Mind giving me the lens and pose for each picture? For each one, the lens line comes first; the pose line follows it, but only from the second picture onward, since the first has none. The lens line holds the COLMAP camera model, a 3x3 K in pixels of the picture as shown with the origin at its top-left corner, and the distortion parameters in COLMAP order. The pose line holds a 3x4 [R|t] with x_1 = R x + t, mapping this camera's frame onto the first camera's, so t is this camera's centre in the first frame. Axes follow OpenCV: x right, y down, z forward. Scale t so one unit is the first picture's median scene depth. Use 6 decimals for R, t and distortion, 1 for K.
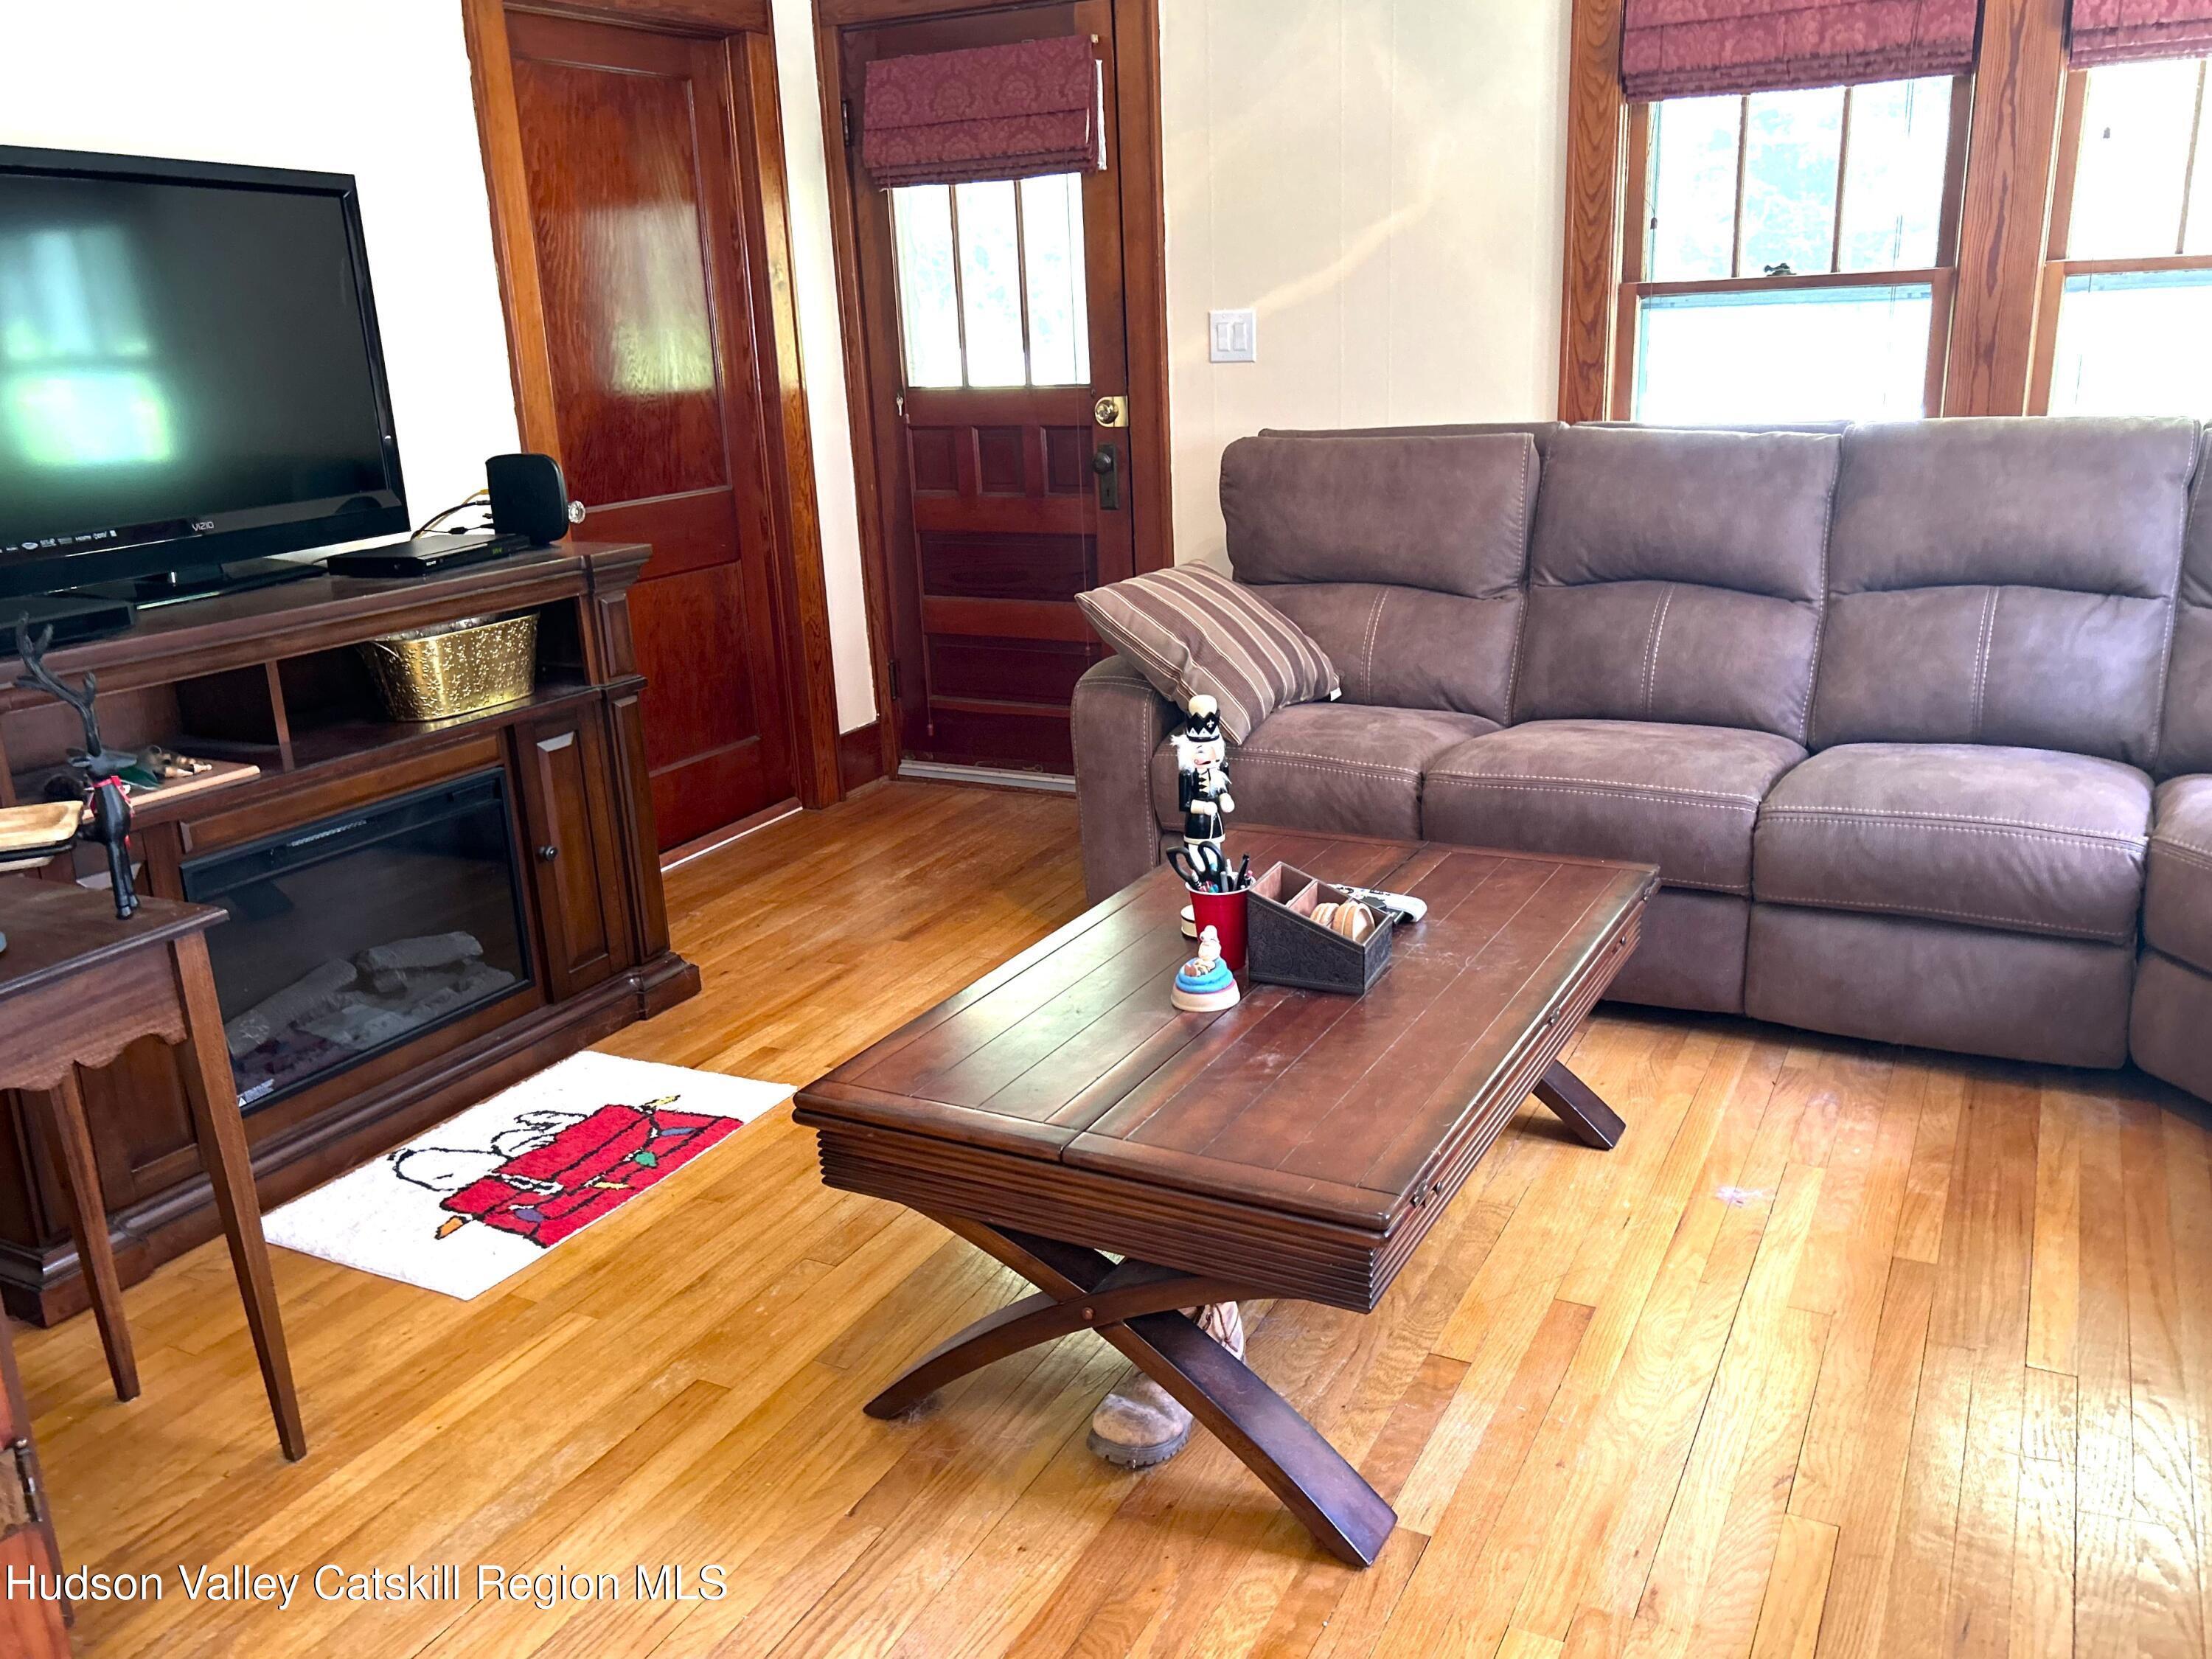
lens RADIAL K [[1737.8, 0, 1106.7], [0, 1737.8, 846.6], [0, 0, 1]] dist [0.054882, -0.051246]
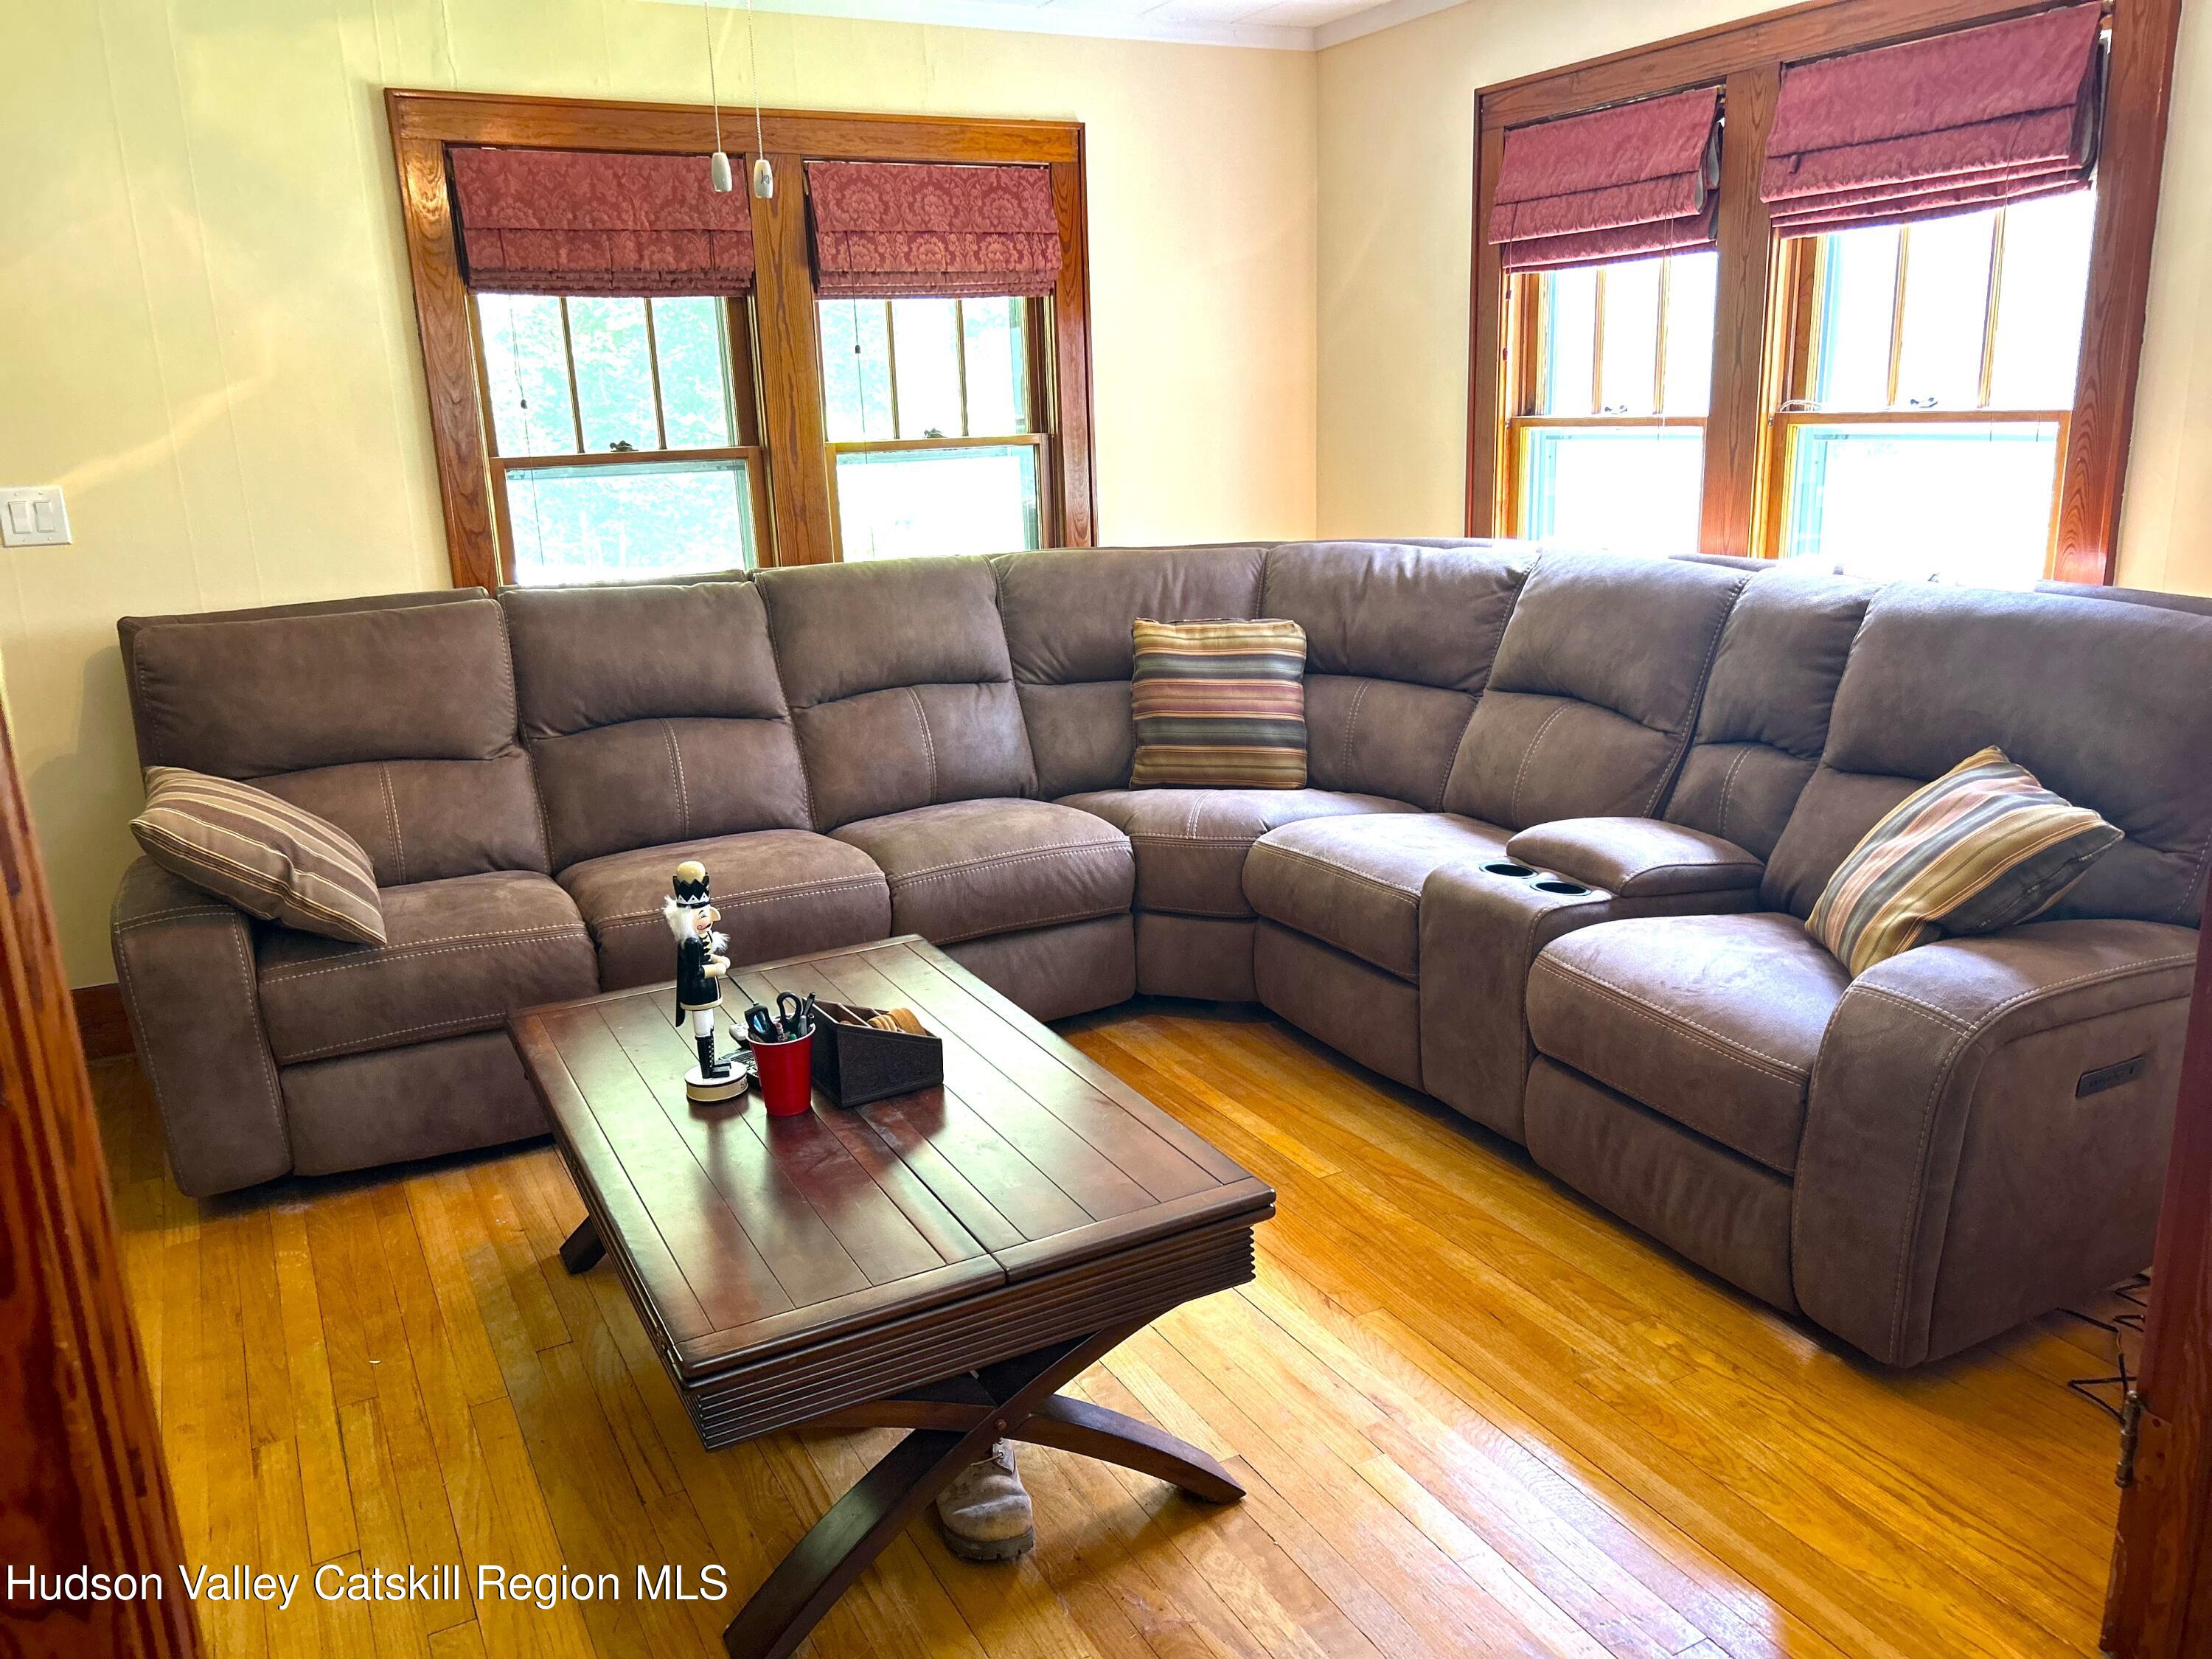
lens RADIAL K [[1665.7, 0, 1071.2], [0, 1665.7, 867.8], [0, 0, 1]] dist [0.050224, -0.052302]
pose [[0.574051, -0.203526, 0.793122, -0.462729], [0.251123, 0.965699, 0.066052, -0.072085], [-0.779361, 0.161254, 0.605470, 0.177543]]
